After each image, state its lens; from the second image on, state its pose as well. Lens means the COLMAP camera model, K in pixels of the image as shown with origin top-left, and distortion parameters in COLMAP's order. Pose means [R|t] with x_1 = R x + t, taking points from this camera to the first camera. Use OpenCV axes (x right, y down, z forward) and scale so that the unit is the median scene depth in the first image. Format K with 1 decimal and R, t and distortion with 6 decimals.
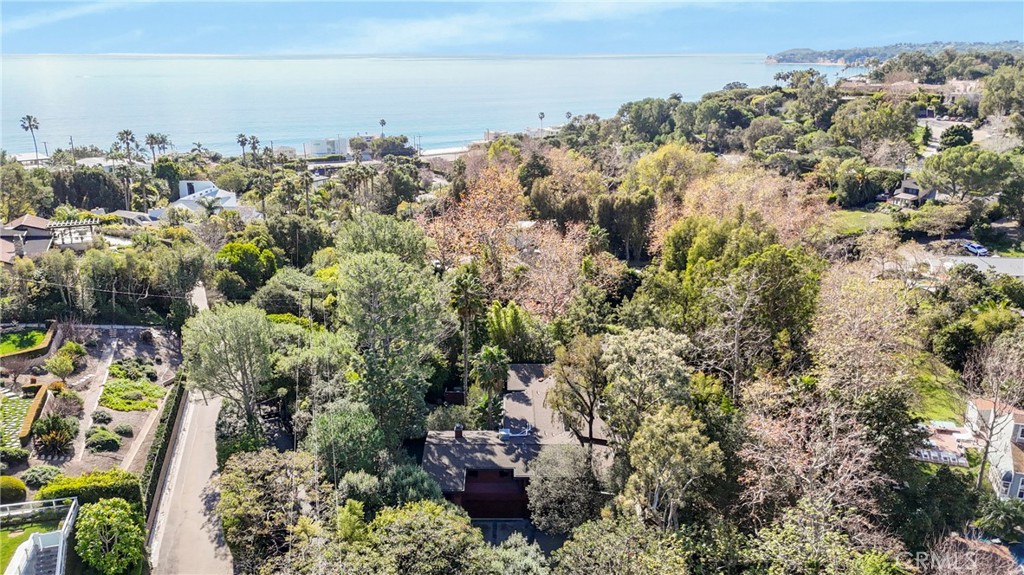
lens RADIAL K [[731.6, 0, 512.0], [0, 731.6, 287.5], [0, 0, 1]] dist [0.070415, -0.076999]
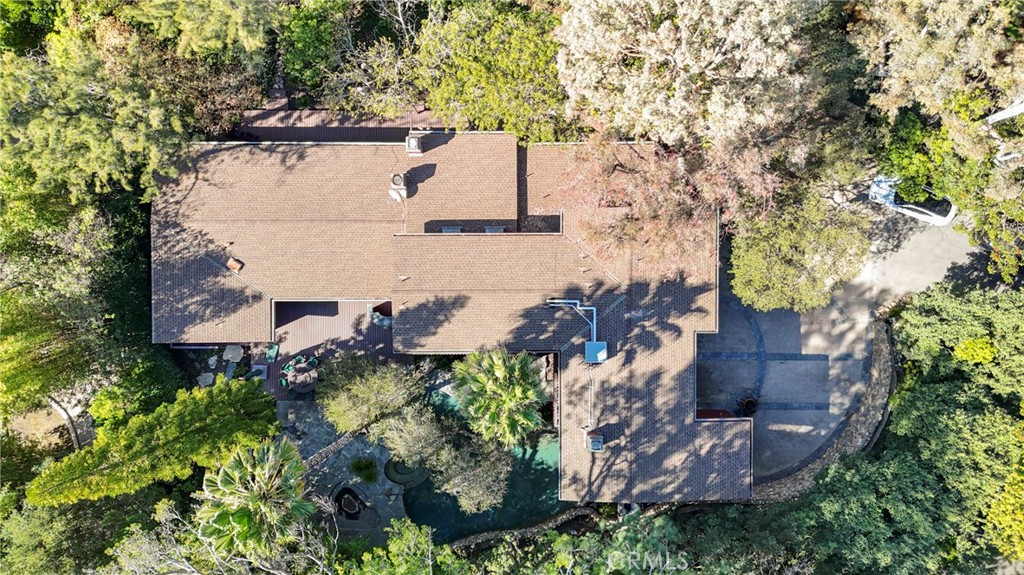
lens RADIAL K [[731.6, 0, 512.0], [0, 731.6, 287.5], [0, 0, 1]] dist [0.070415, -0.076999]
pose [[0.004905, -0.999566, -0.029057, 0.016754], [0.315506, -0.026026, 0.948566, -0.101909], [-0.948911, -0.013820, 0.315242, 0.303167]]
